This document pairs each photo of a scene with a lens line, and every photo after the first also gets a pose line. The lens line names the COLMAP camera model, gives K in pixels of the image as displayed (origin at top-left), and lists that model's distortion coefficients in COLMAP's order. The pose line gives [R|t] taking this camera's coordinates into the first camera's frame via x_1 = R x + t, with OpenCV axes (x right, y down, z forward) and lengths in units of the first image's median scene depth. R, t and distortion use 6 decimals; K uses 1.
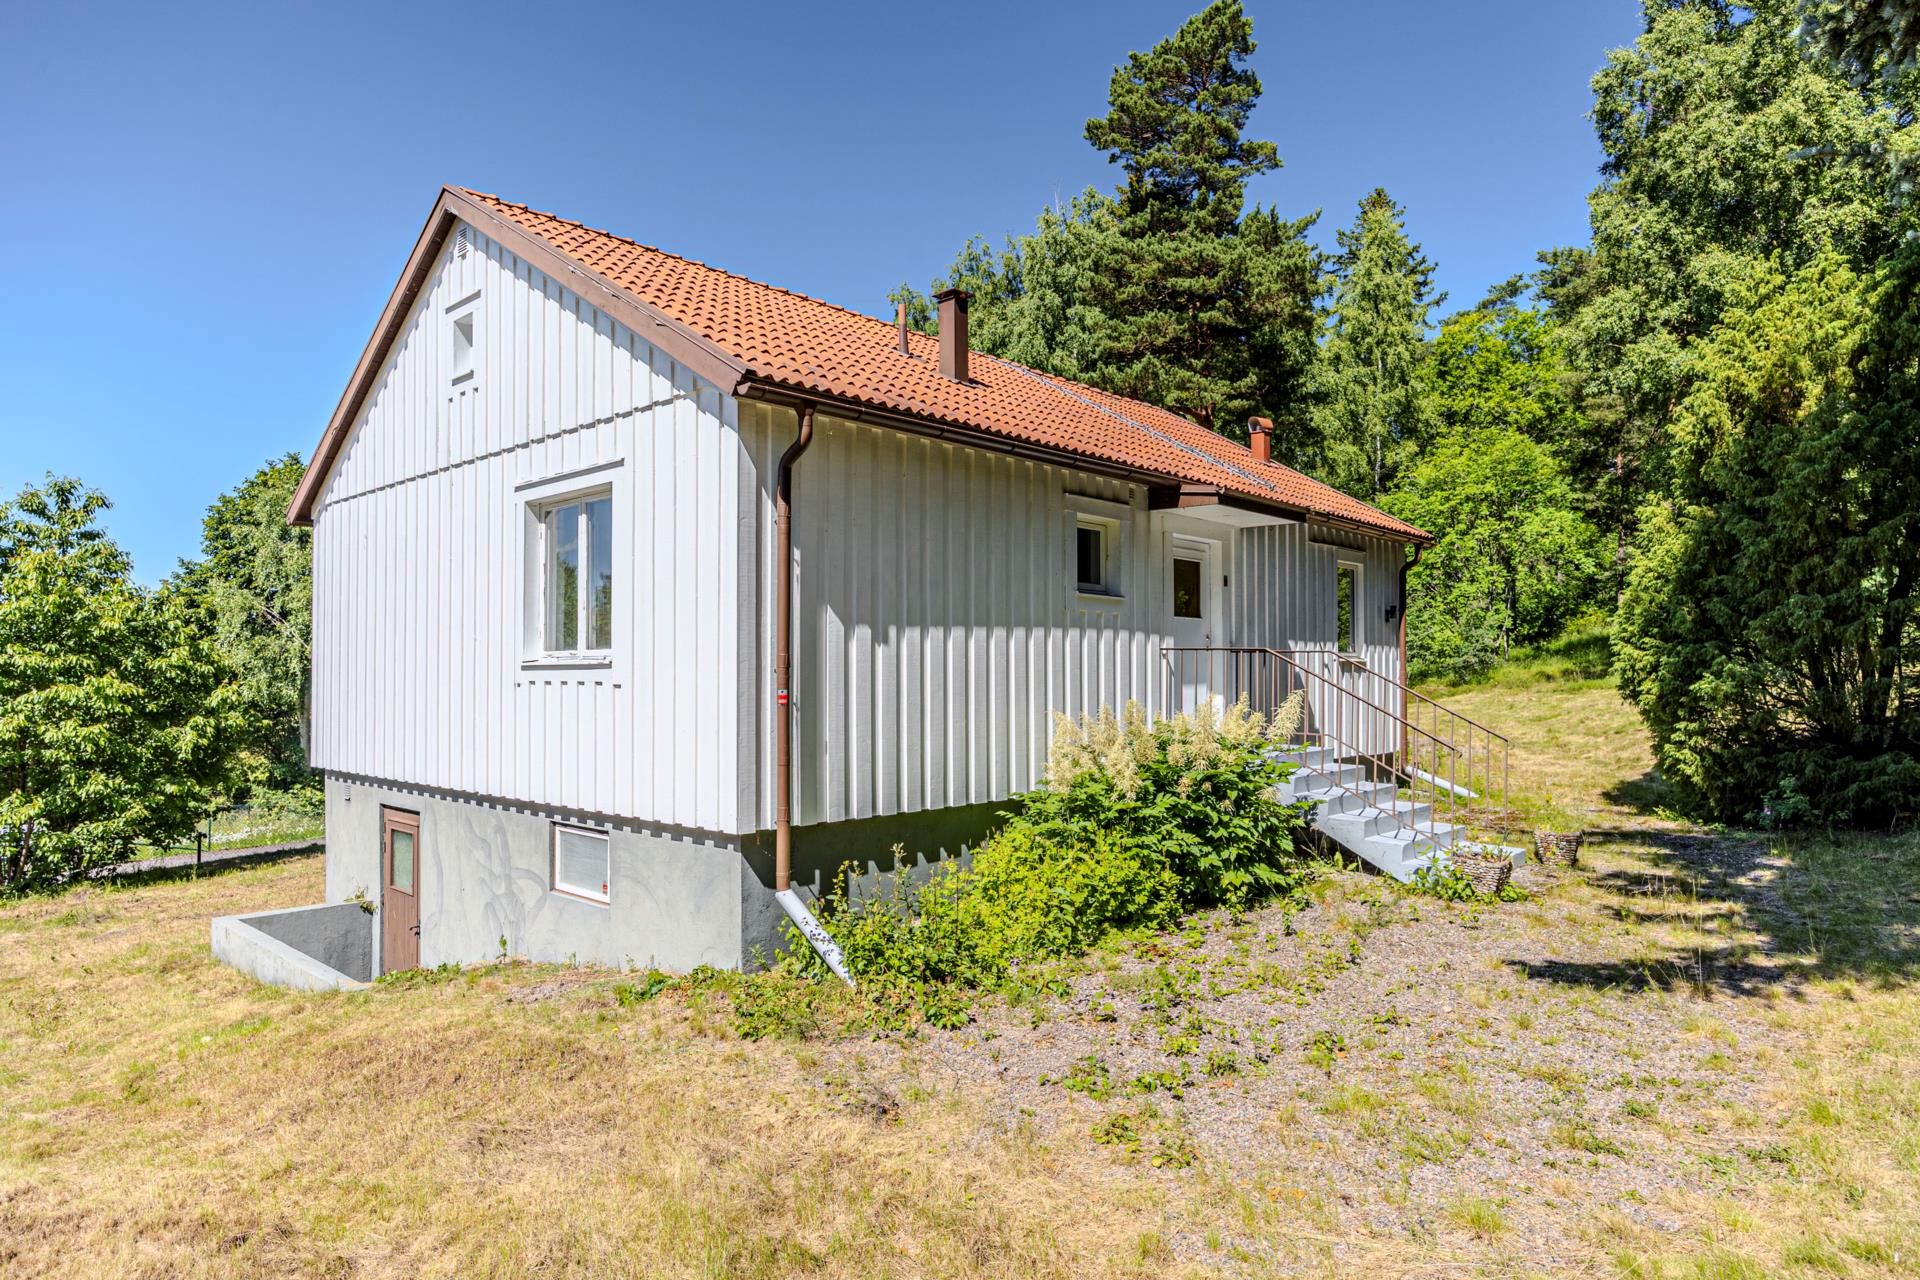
lens RADIAL K [[1111.7, 0, 969.3], [0, 1111.7, 648.1], [0, 0, 1]] dist [0.010335, 0.000306]
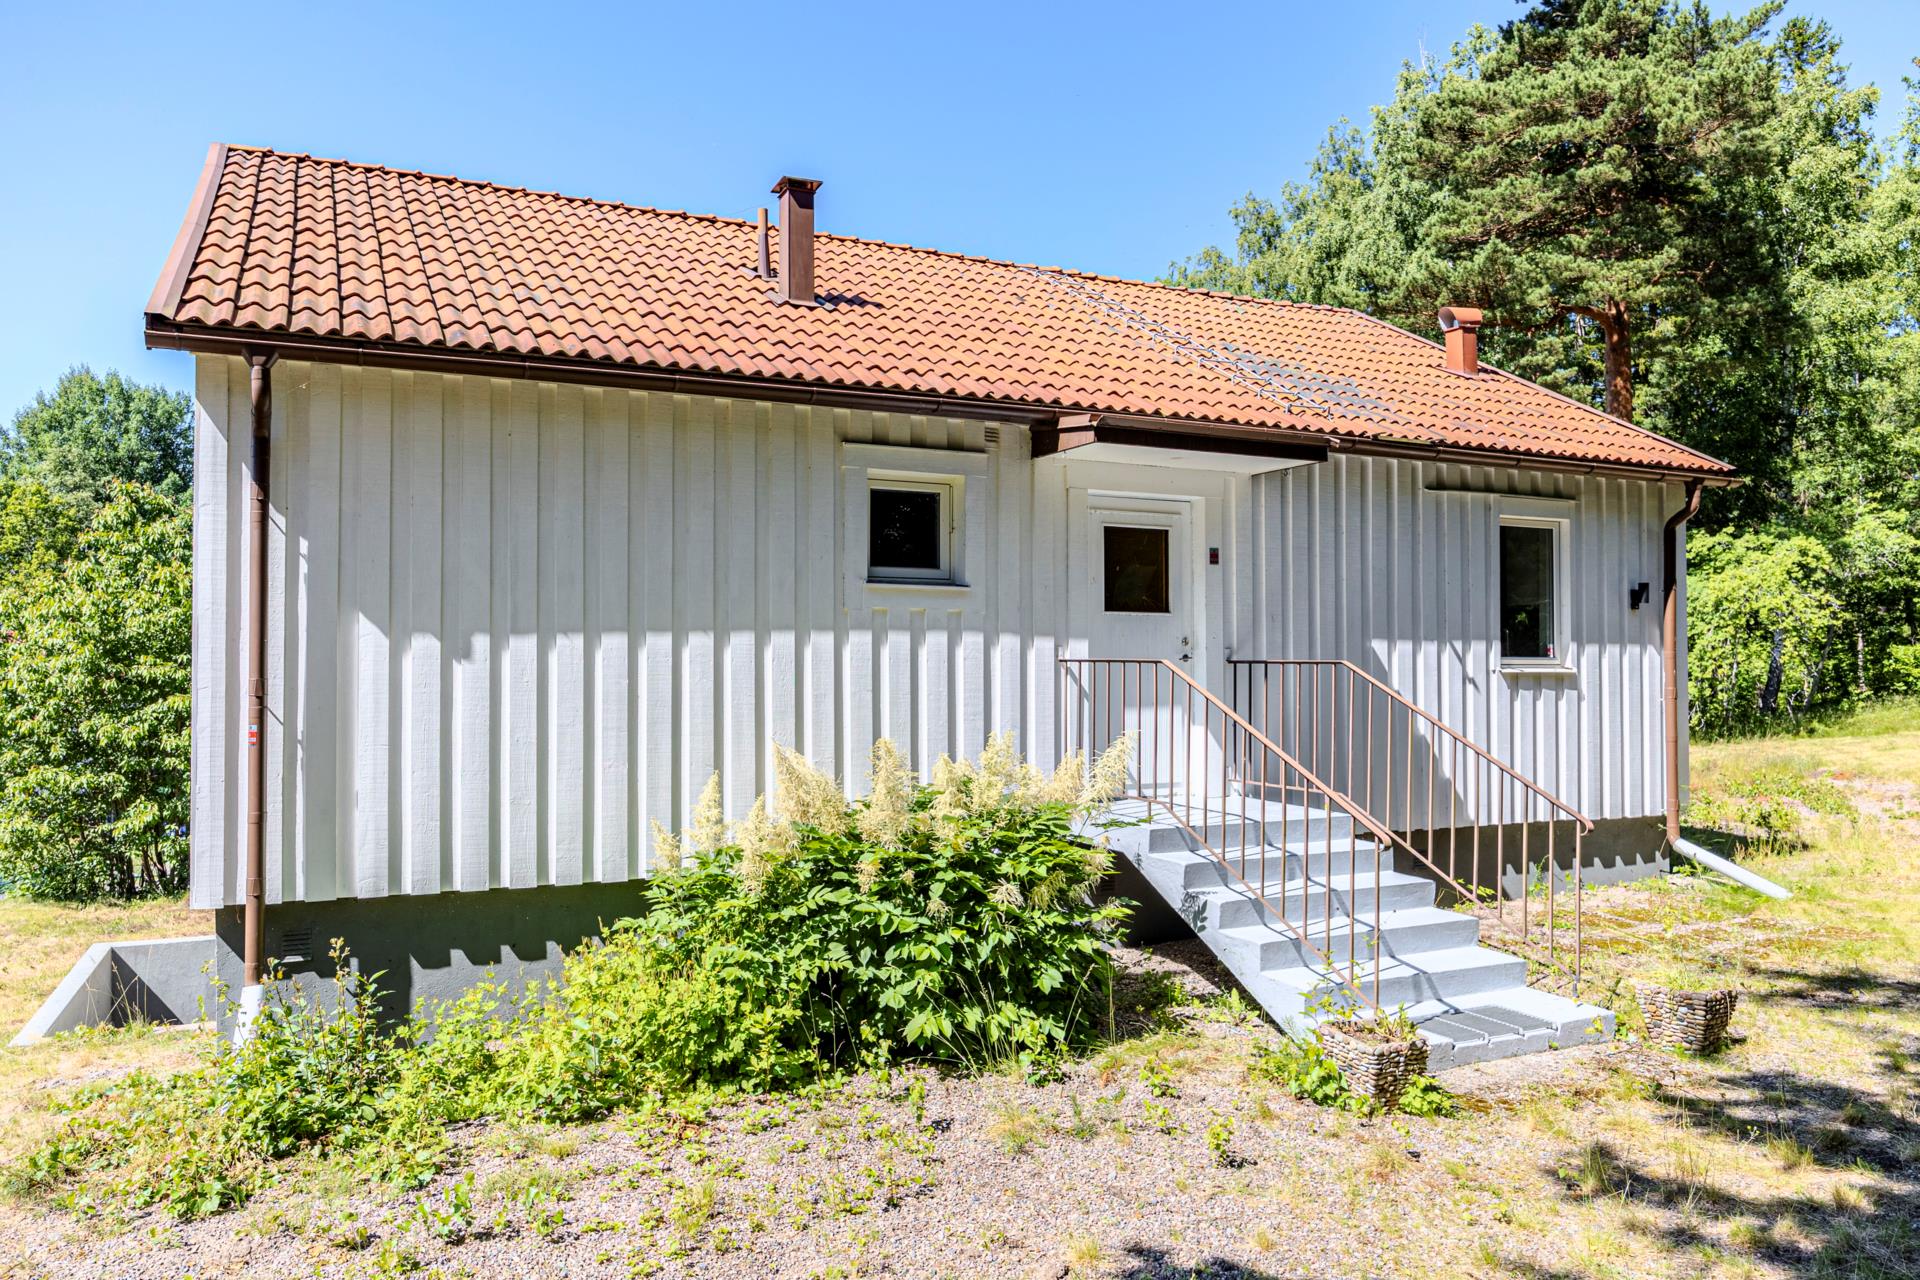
lens RADIAL K [[1281.0, 0, 951.9], [0, 1281.0, 646.4], [0, 0, 1]] dist [0.004540, -0.000253]
pose [[0.920979, -0.004746, -0.389583, 0.159264], [0.006348, 0.999976, 0.002826, -0.003890], [0.389560, -0.005076, 0.920987, 0.095684]]
